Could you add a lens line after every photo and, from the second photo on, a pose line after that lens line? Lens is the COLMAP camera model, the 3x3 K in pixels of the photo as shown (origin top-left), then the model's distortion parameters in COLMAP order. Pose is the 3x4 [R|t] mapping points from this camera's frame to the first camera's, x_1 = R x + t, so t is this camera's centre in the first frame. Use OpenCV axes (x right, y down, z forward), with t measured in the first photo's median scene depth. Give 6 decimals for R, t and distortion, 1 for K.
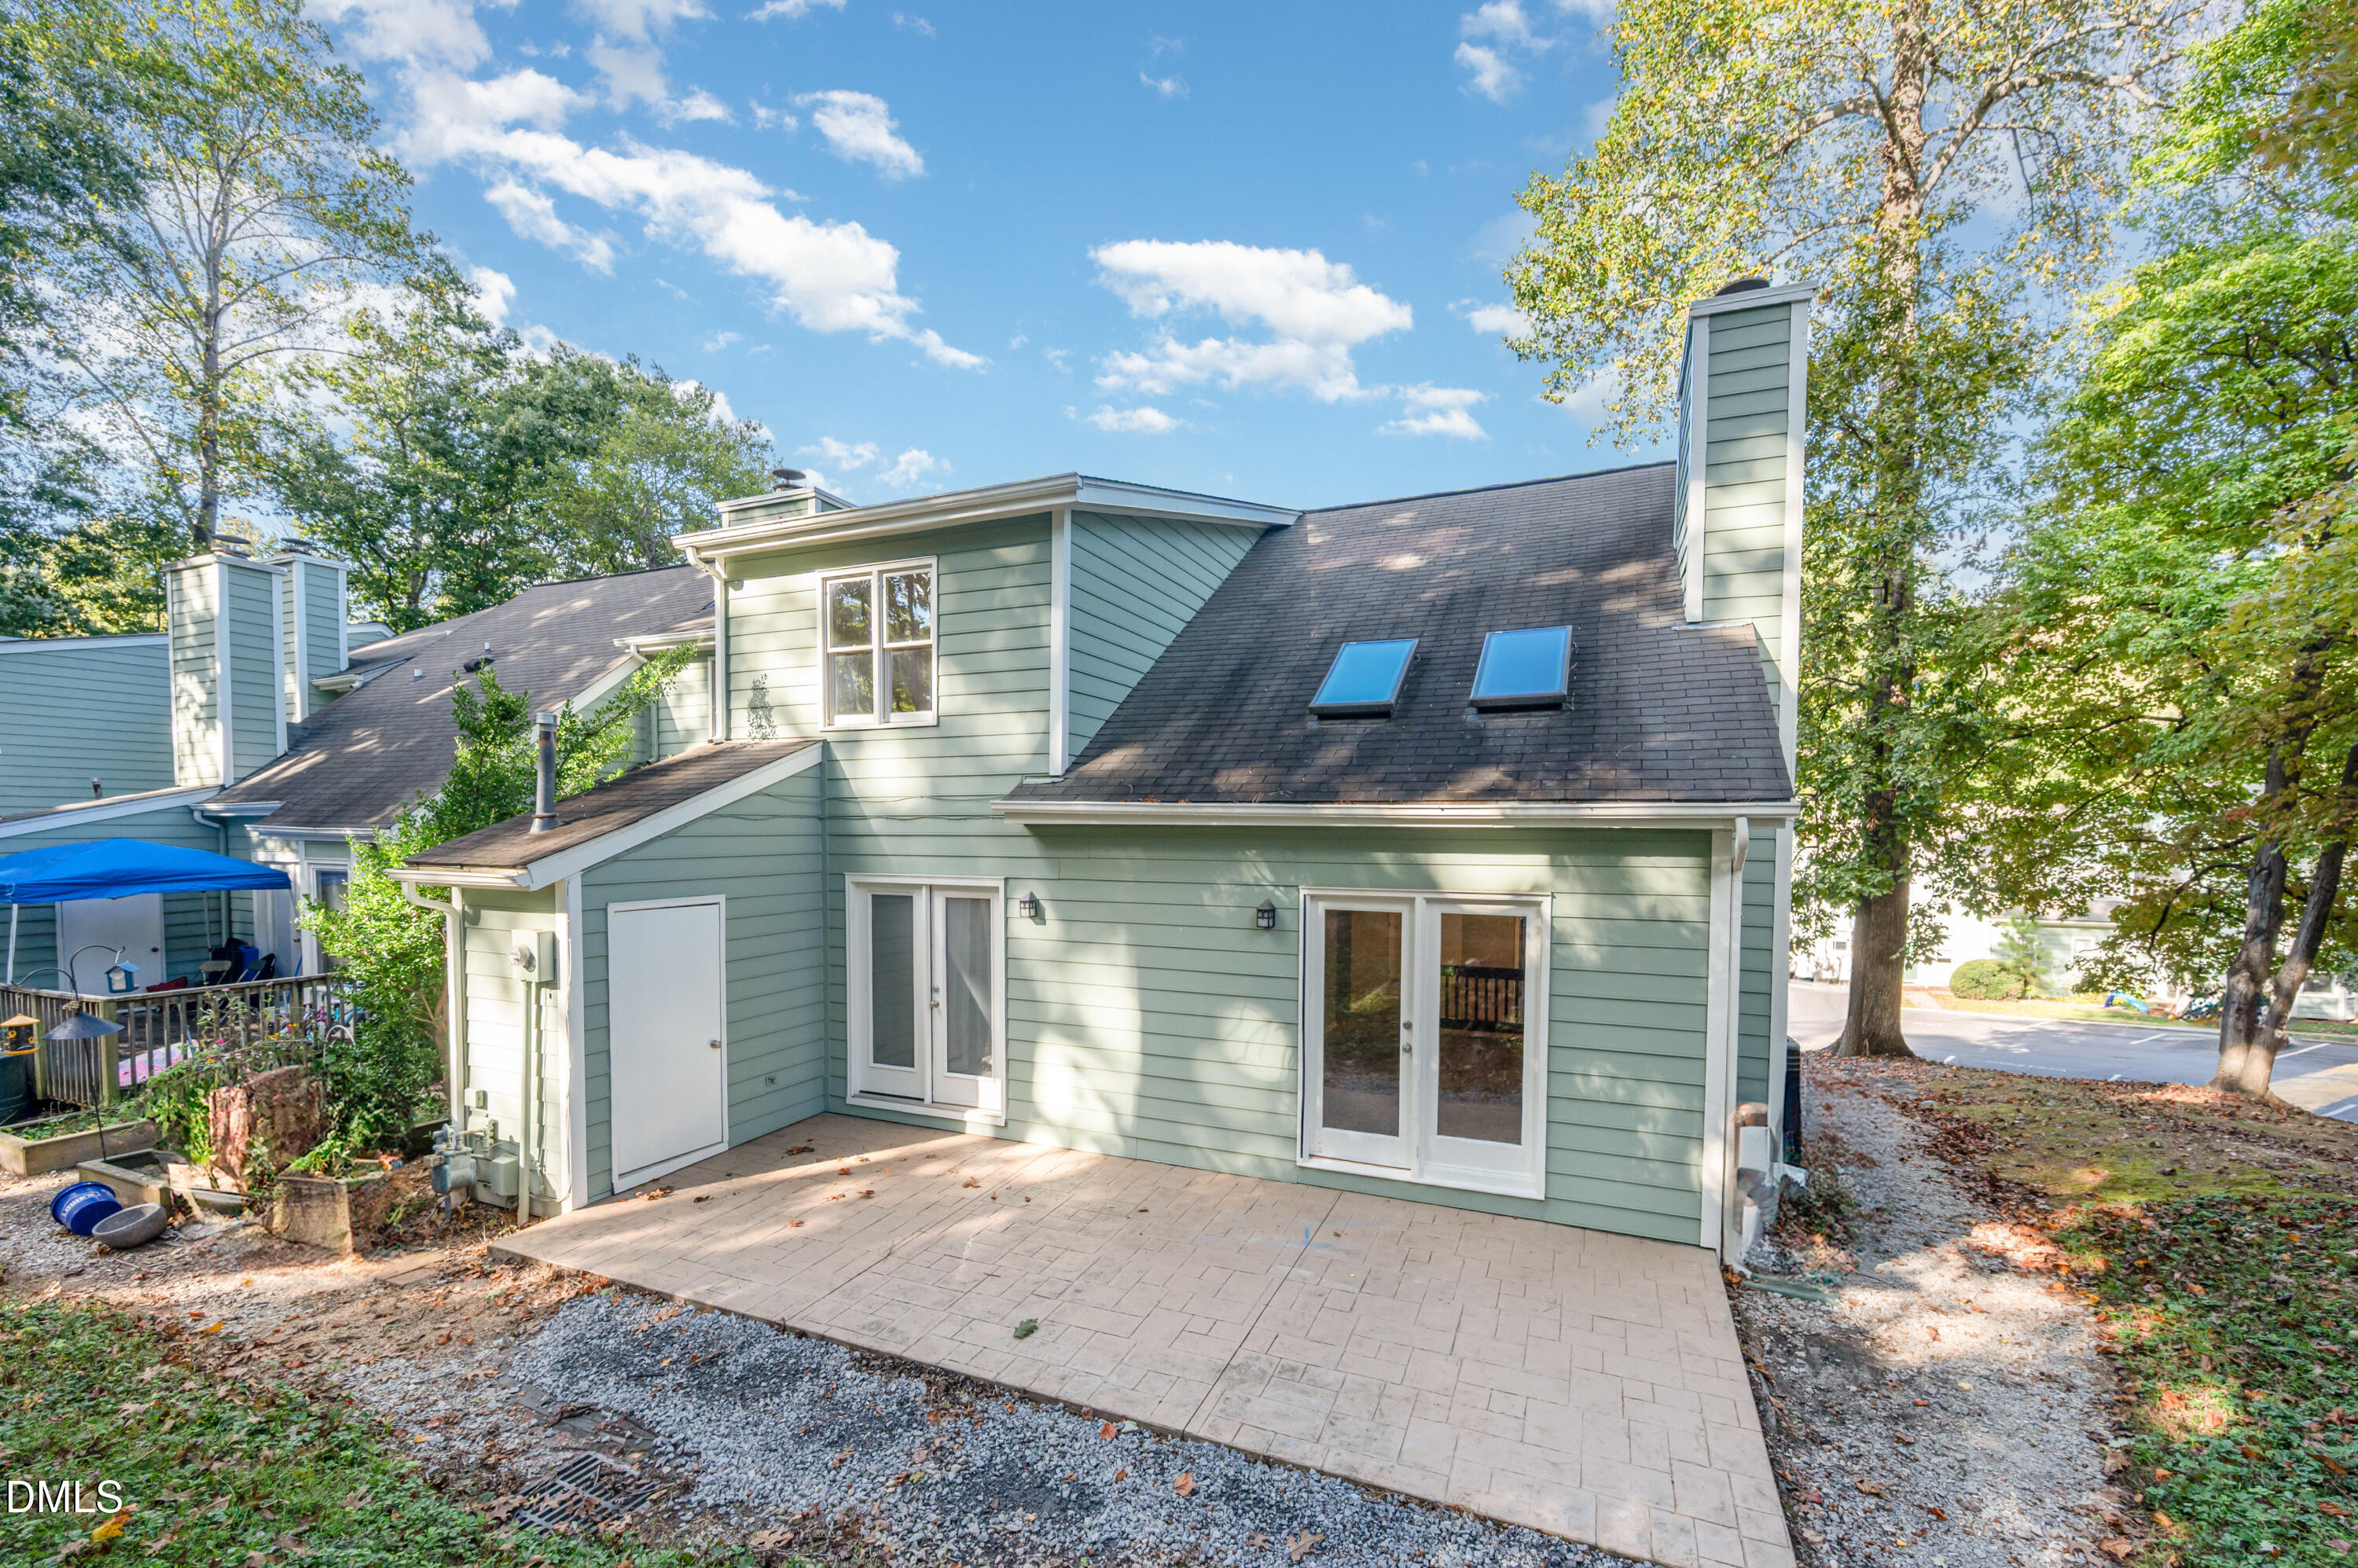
lens RADIAL K [[962.2, 0, 1170.5], [0, 962.2, 861.1], [0, 0, 1]] dist [0.001057, -0.000024]
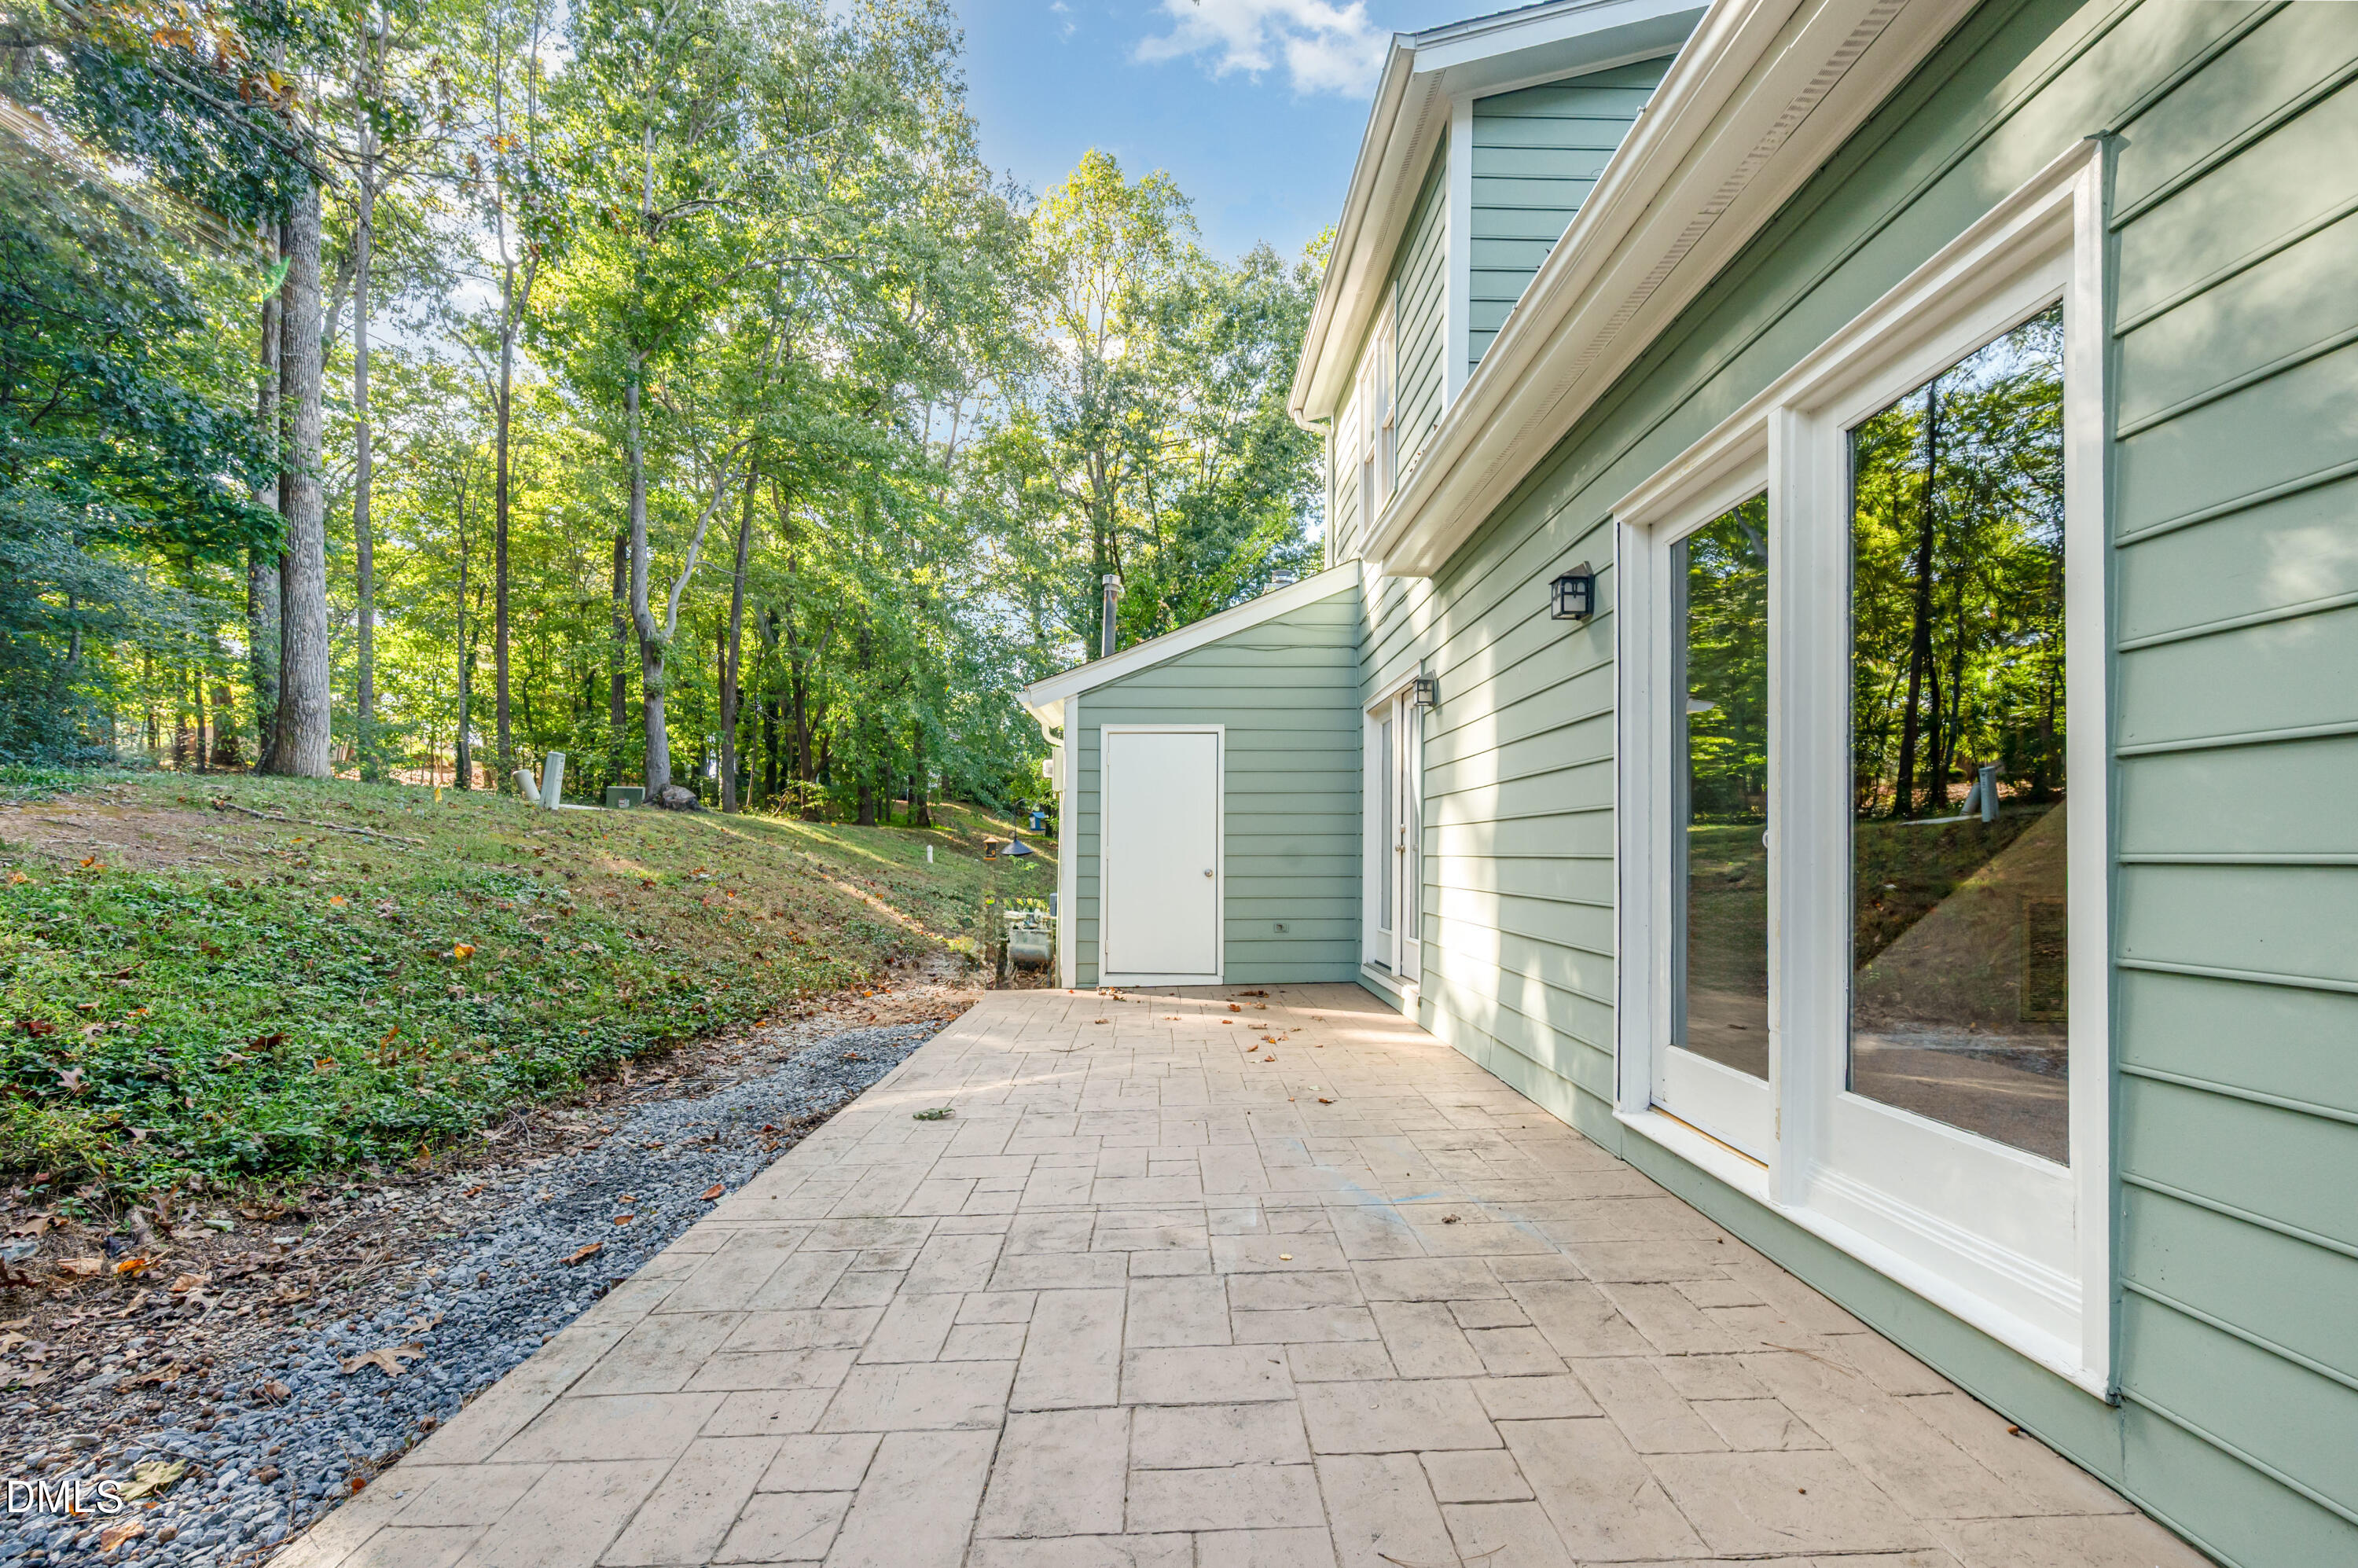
lens RADIAL K [[956.5, 0, 1188.2], [0, 956.5, 853.0], [0, 0, 1]] dist [0.000214, -0.000027]
pose [[0.421473, 0.000518, -0.906841, 0.469473], [-0.032349, 0.999372, -0.014464, 0.206783], [0.906264, 0.035432, 0.421225, 0.630973]]
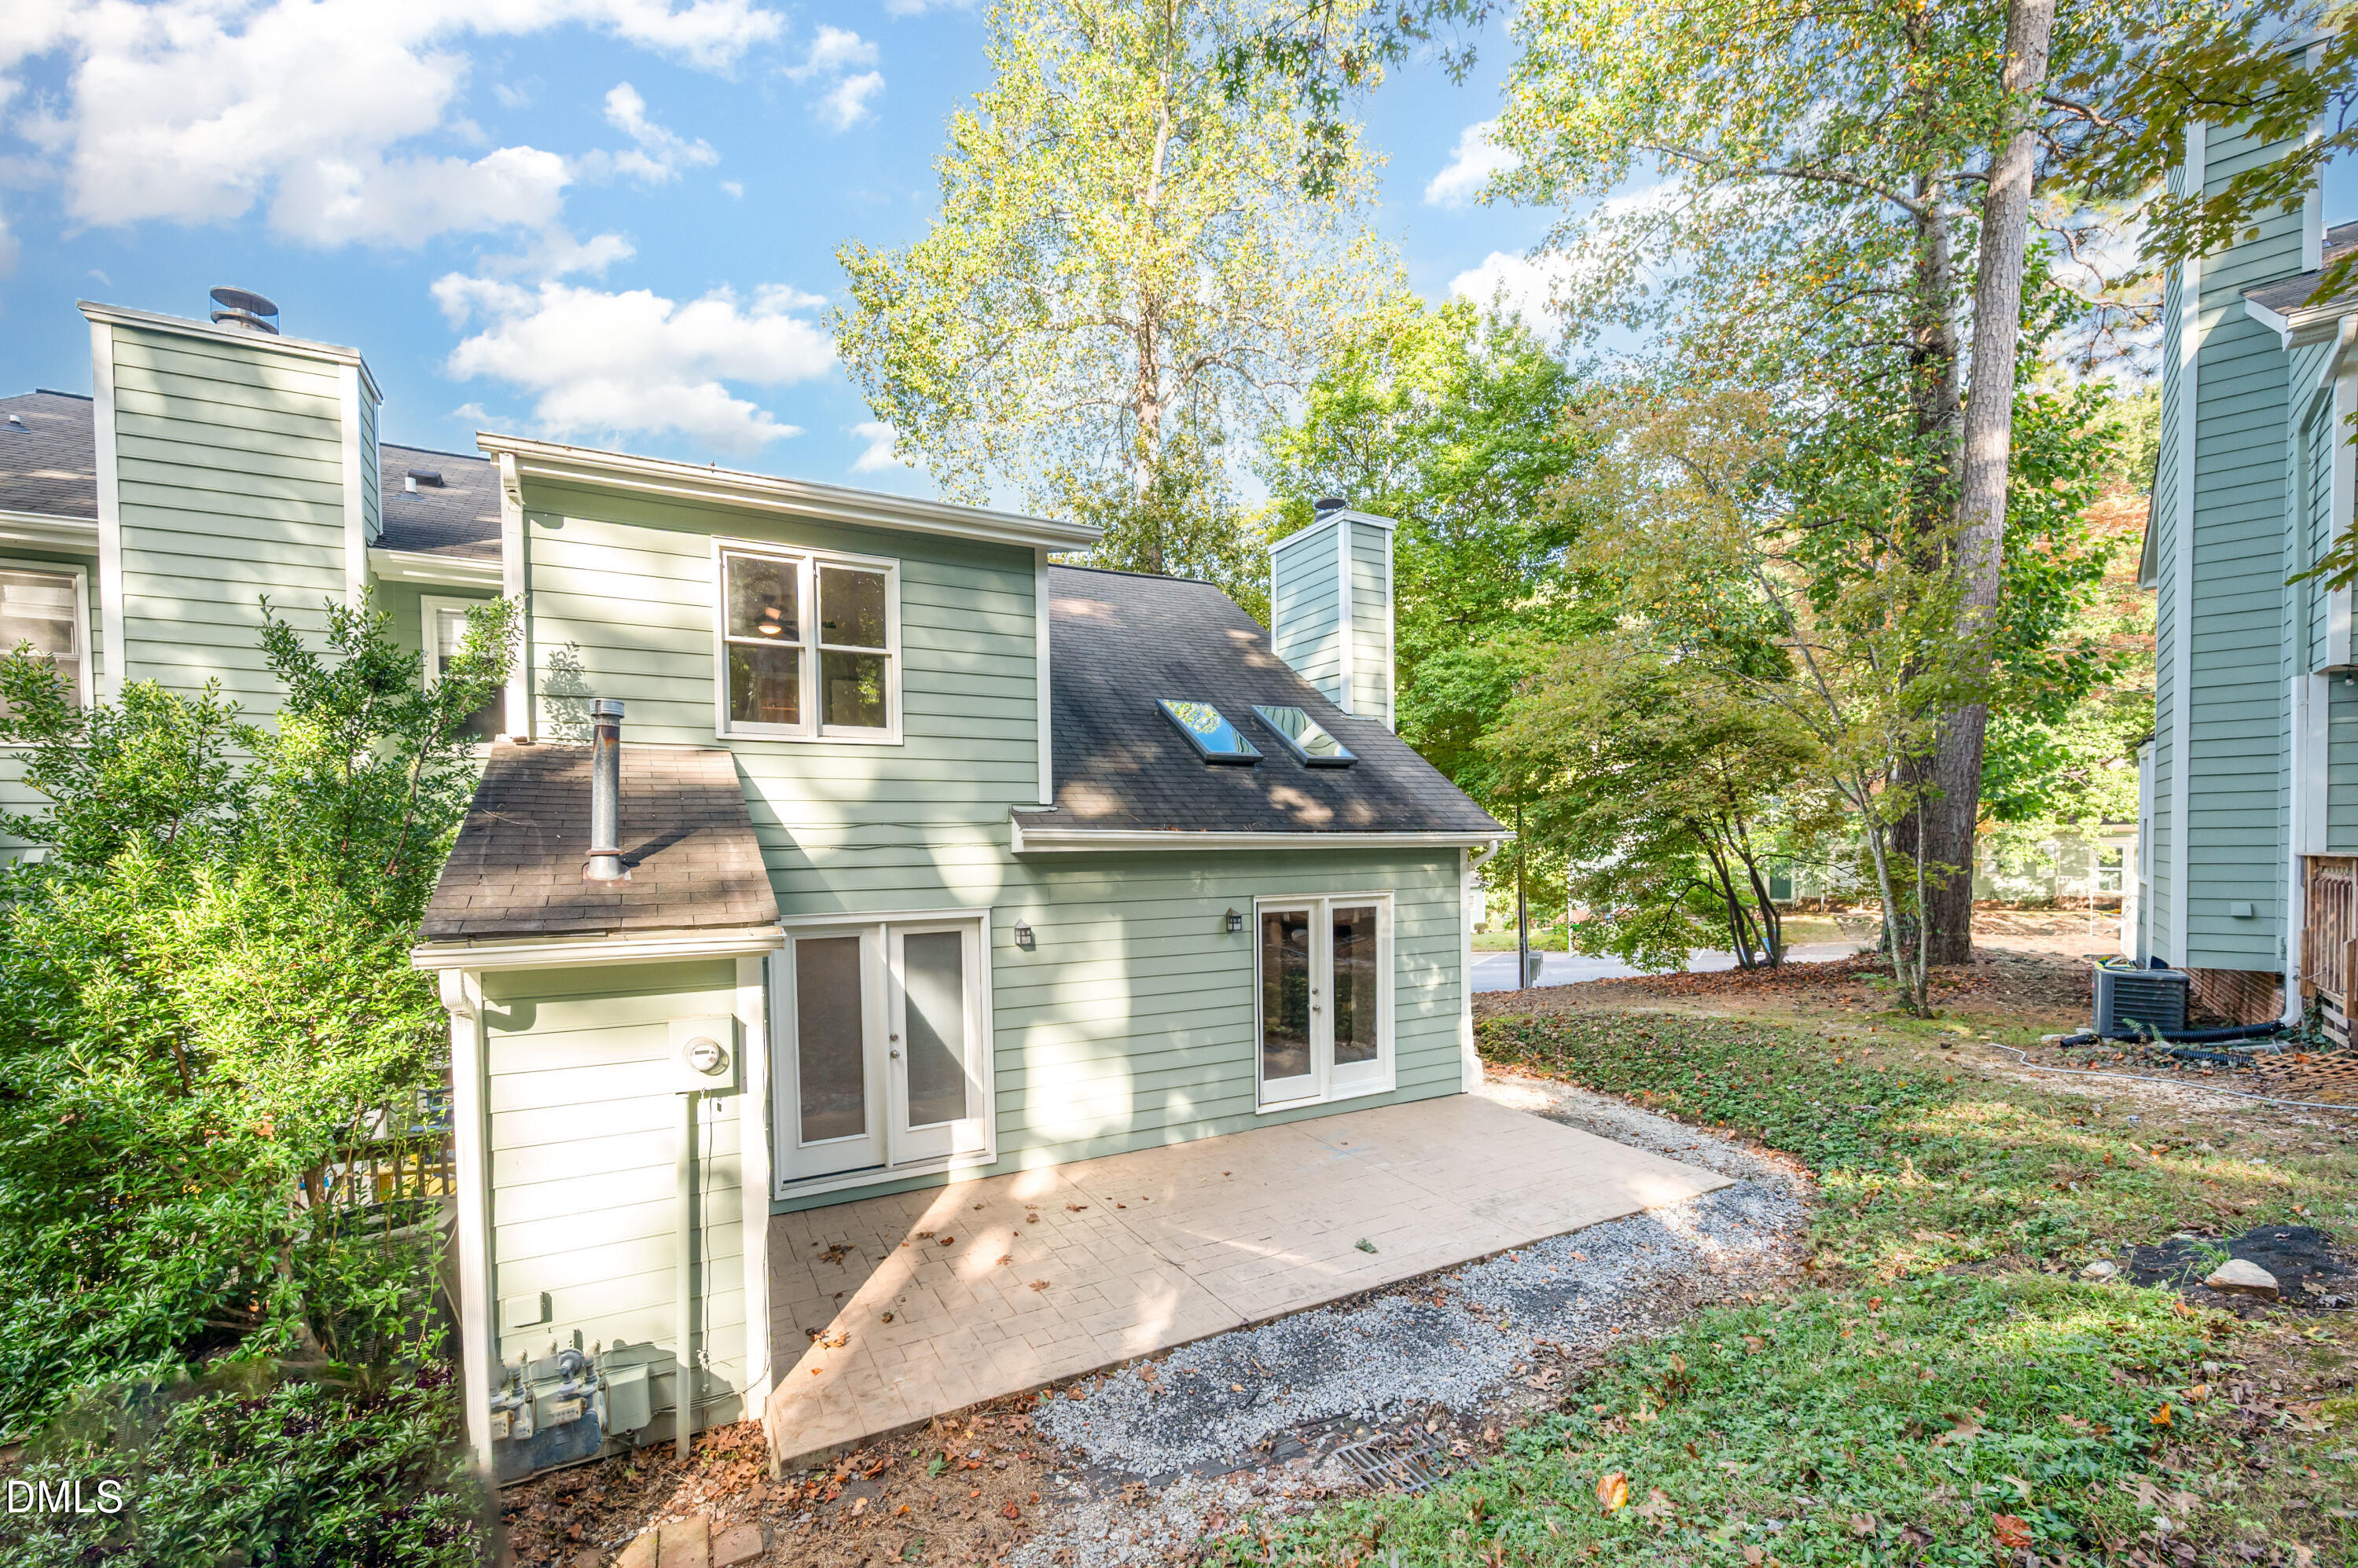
lens RADIAL K [[962.2, 0, 1170.5], [0, 962.2, 861.1], [0, 0, 1]] dist [0.001057, -0.000024]
pose [[0.629083, -0.026630, 0.776882, -0.928306], [0.042866, 0.999081, -0.000465, -0.023821], [-0.776155, 0.033595, 0.629646, 0.276982]]
